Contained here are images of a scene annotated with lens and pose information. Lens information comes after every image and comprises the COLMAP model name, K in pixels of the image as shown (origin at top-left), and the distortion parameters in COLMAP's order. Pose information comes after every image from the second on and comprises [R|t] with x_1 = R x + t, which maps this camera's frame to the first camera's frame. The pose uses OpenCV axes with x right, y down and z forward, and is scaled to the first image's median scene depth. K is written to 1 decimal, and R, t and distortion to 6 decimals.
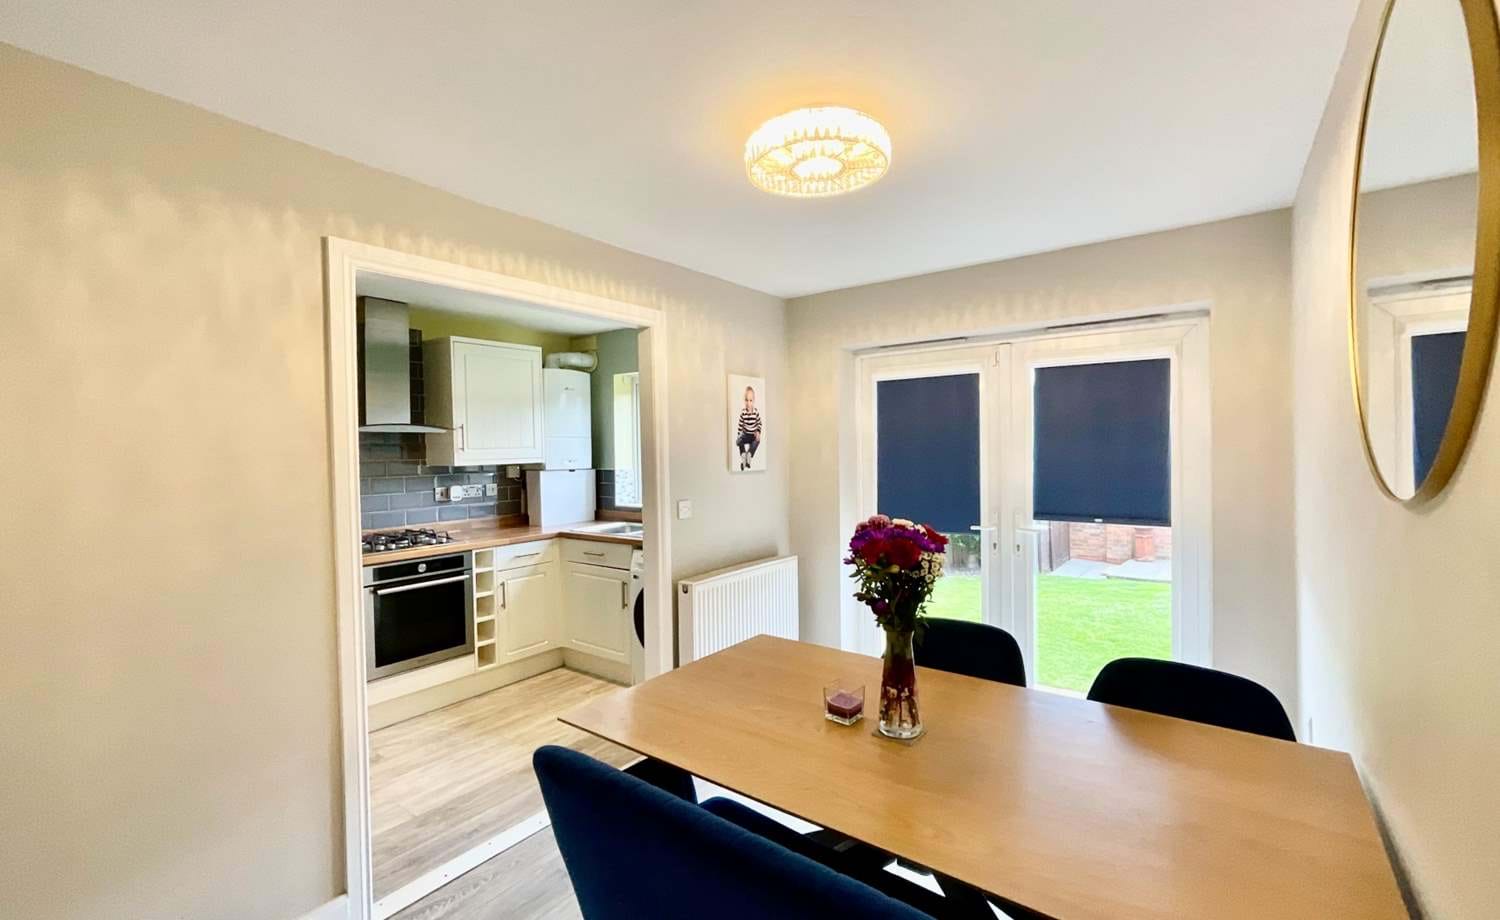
lens RADIAL K [[643.3, 0, 753.9], [0, 643.3, 460.4], [0, 0, 1]] dist [0.000929, 0.000214]
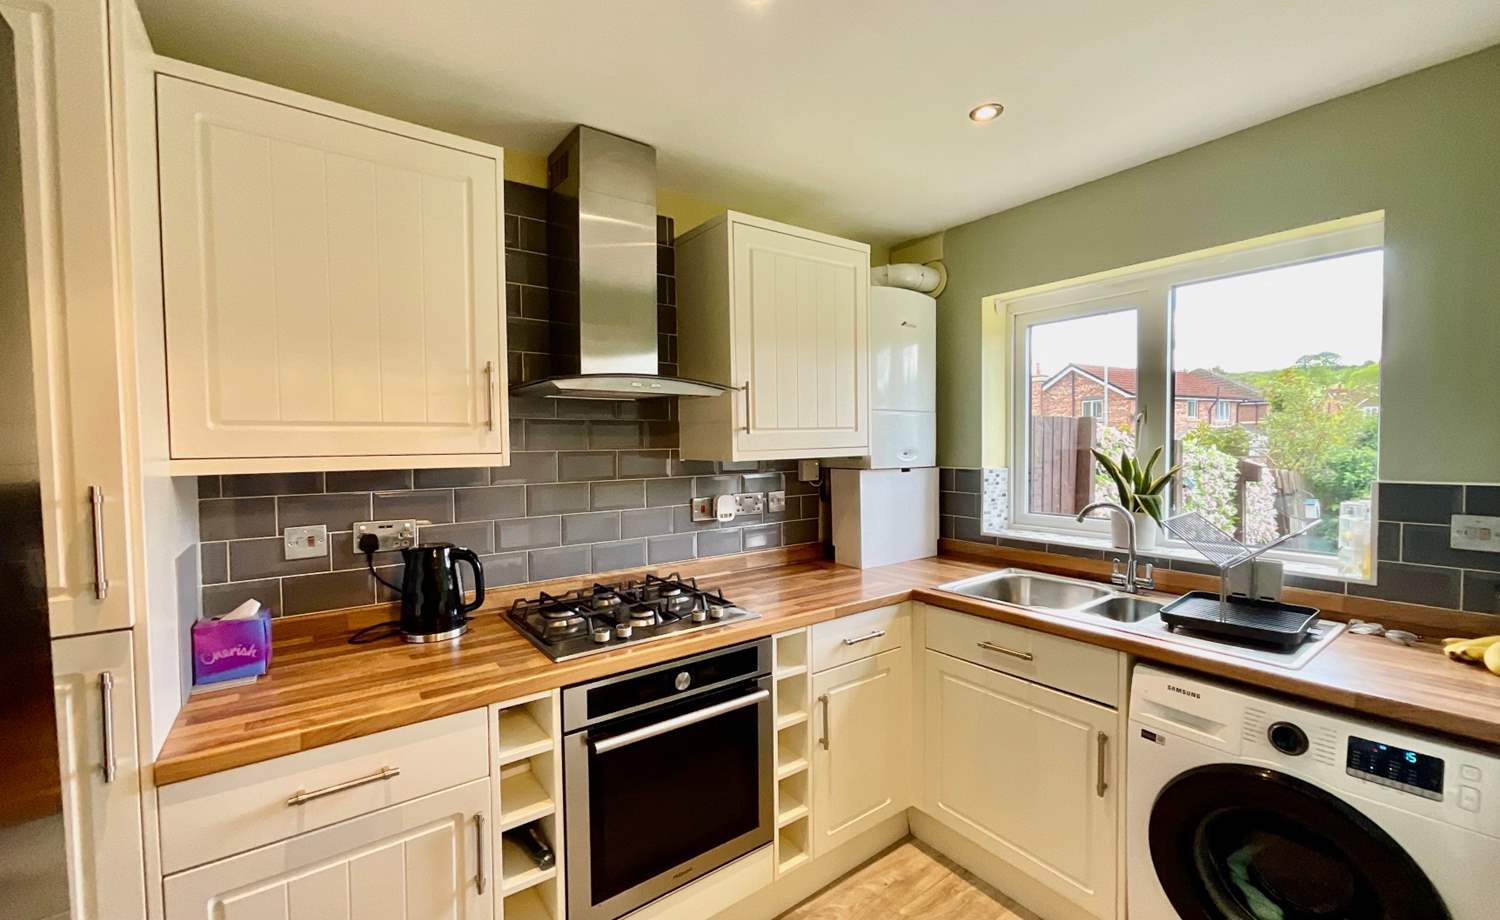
lens RADIAL K [[601.0, 0, 753.4], [0, 601.0, 467.4], [0, 0, 1]] dist [0.000493, -0.000010]
pose [[0.955001, 0.014766, -0.296234, -0.284034], [-0.008296, 0.999699, 0.023085, 0.002568], [0.296486, -0.019589, 0.954836, 0.503776]]
